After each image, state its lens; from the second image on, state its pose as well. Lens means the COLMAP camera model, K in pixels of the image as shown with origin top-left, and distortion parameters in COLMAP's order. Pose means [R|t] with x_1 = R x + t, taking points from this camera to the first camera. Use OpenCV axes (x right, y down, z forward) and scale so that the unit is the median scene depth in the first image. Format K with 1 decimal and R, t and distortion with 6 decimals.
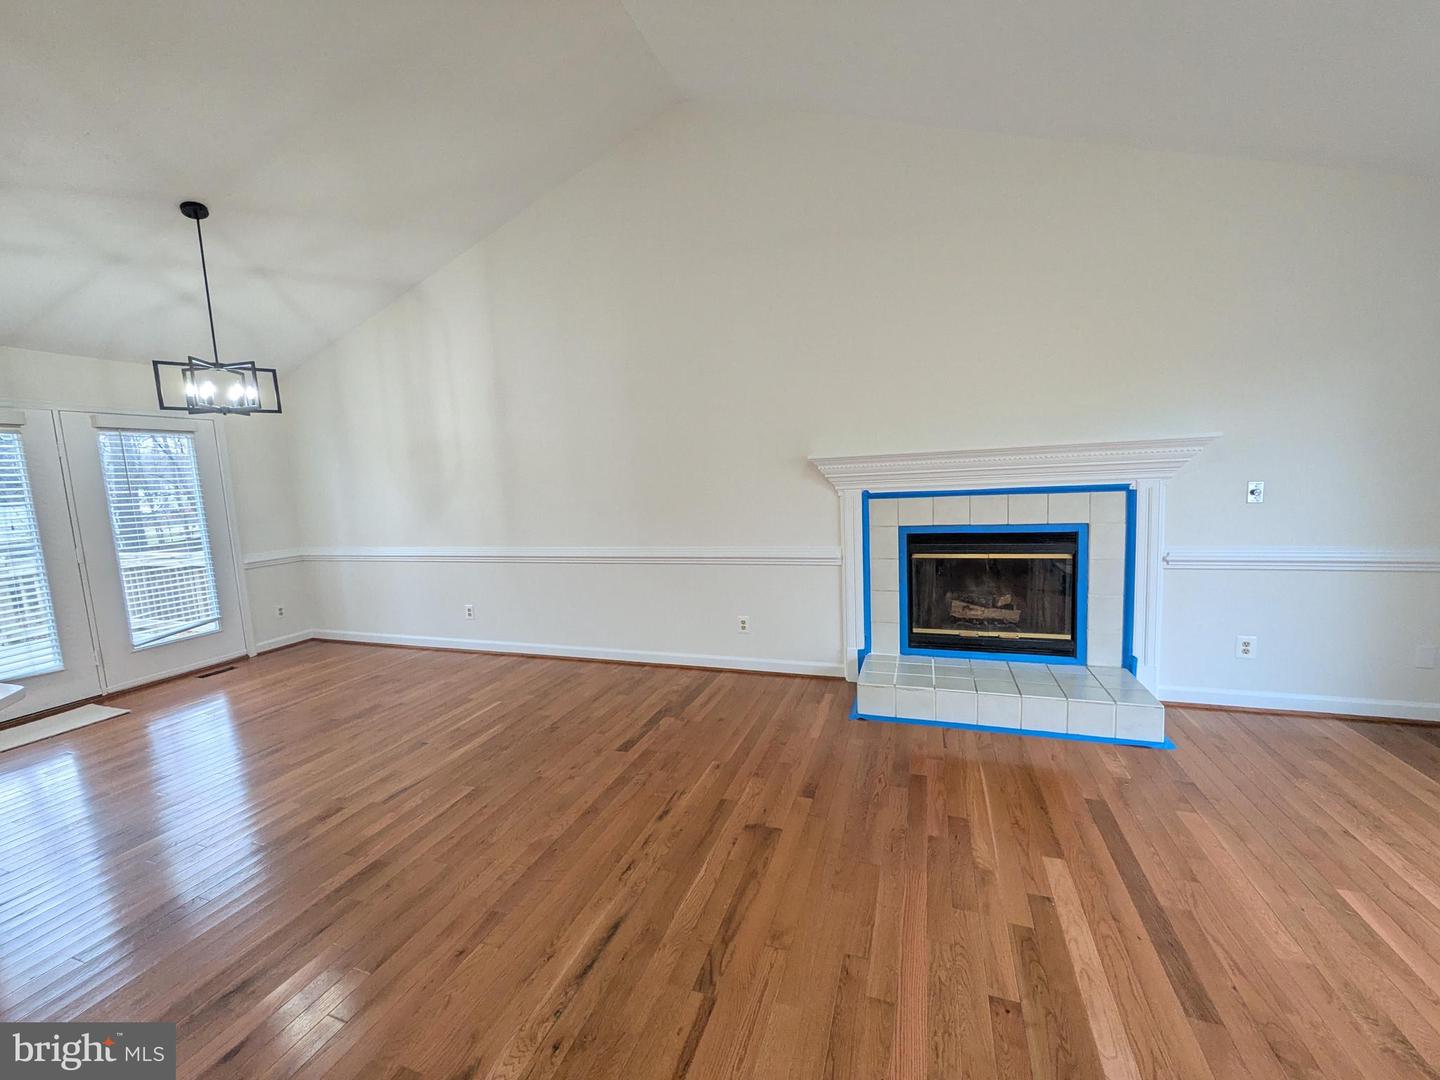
lens RADIAL K [[573.1, 0, 723.9], [0, 573.1, 537.4], [0, 0, 1]] dist [0.000536, 0.000123]
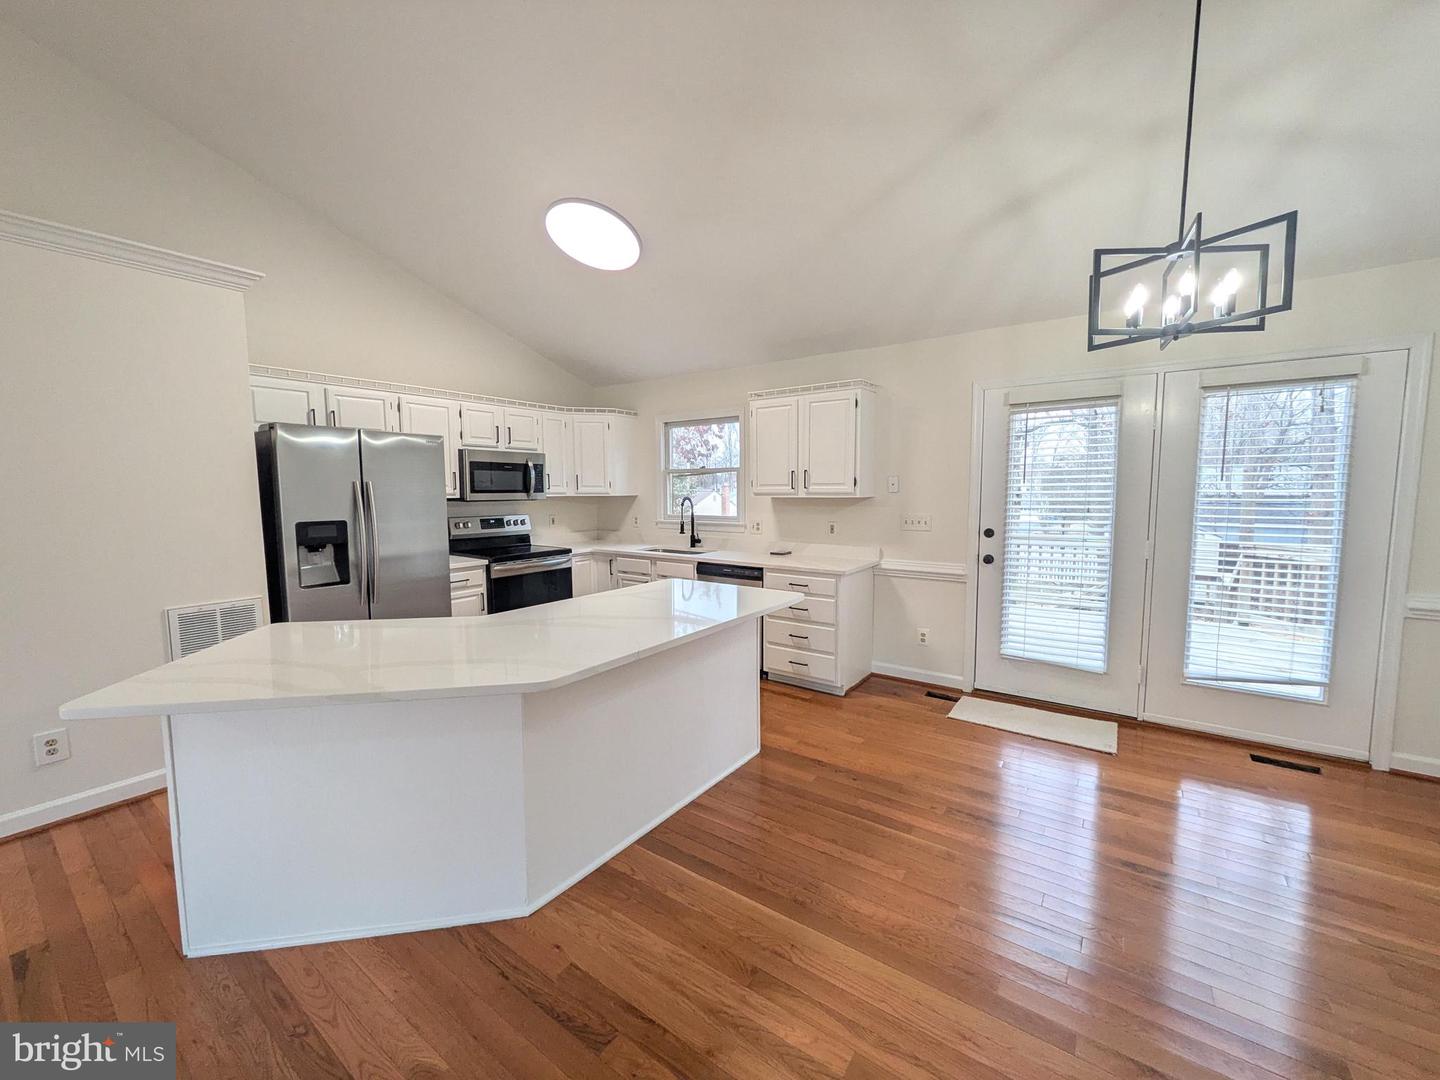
lens RADIAL K [[573.1, 0, 725.1], [0, 573.1, 537.3], [0, 0, 1]] dist [0.000536, 0.000123]
pose [[-0.278747, 0.132002, -0.951250, -0.182828], [-0.083960, 0.983367, 0.161062, -0.071865], [0.956688, 0.124762, -0.263027, 0.674697]]
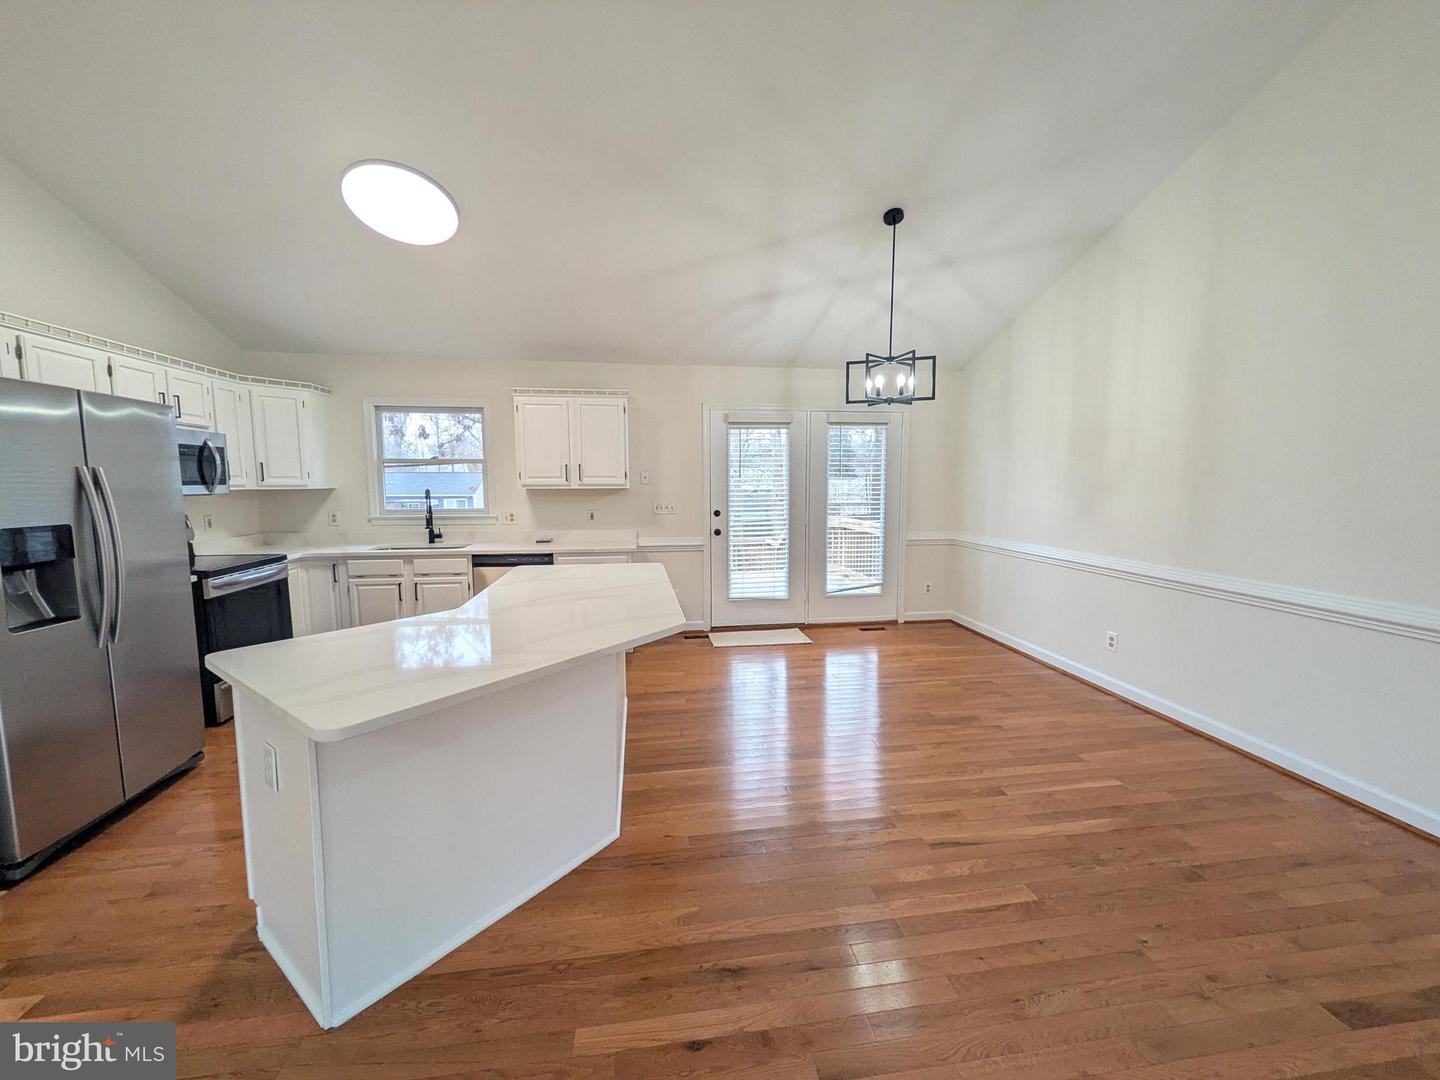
lens RADIAL K [[573.1, 0, 720.8], [0, 573.1, 537.1], [0, 0, 1]] dist [0.000536, 0.000123]
pose [[0.463651, 0.132709, -0.876023, -0.033823], [-0.115117, 0.989361, 0.088951, -0.023930], [0.878508, 0.059603, 0.473995, 0.199781]]
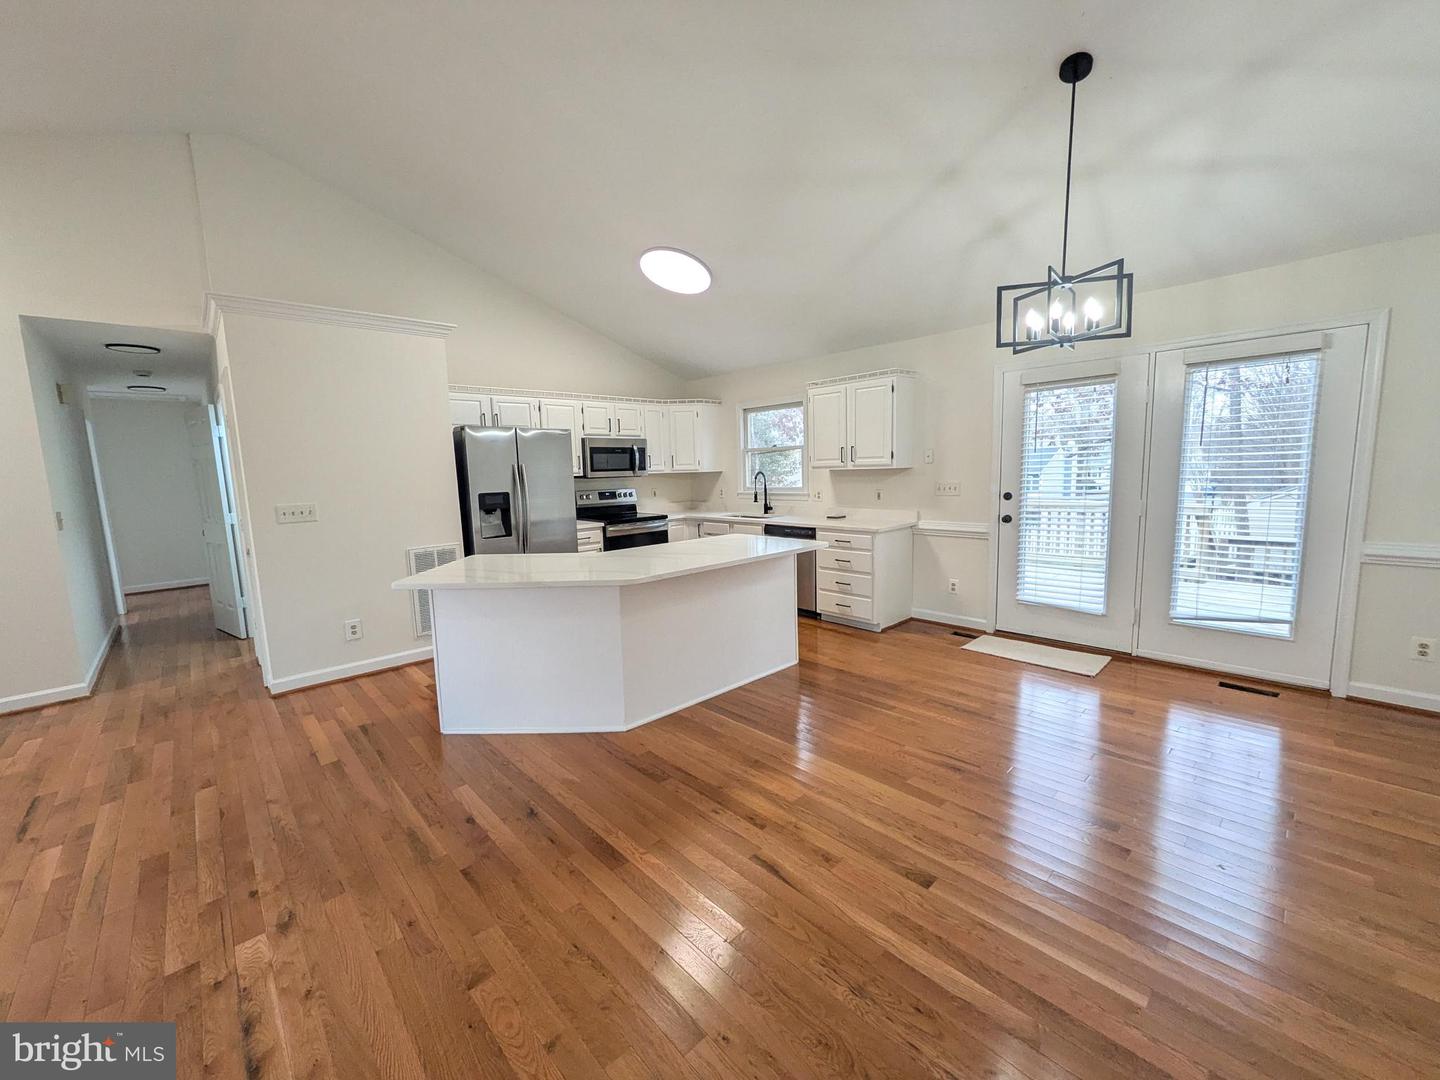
lens RADIAL K [[573.1, 0, 722.8], [0, 573.1, 535.1], [0, 0, 1]] dist [0.000536, 0.000123]
pose [[-0.459026, 0.164152, -0.873126, 0.033982], [-0.045047, 0.977217, 0.207405, -0.095598], [0.887280, 0.134536, -0.441174, 0.864675]]
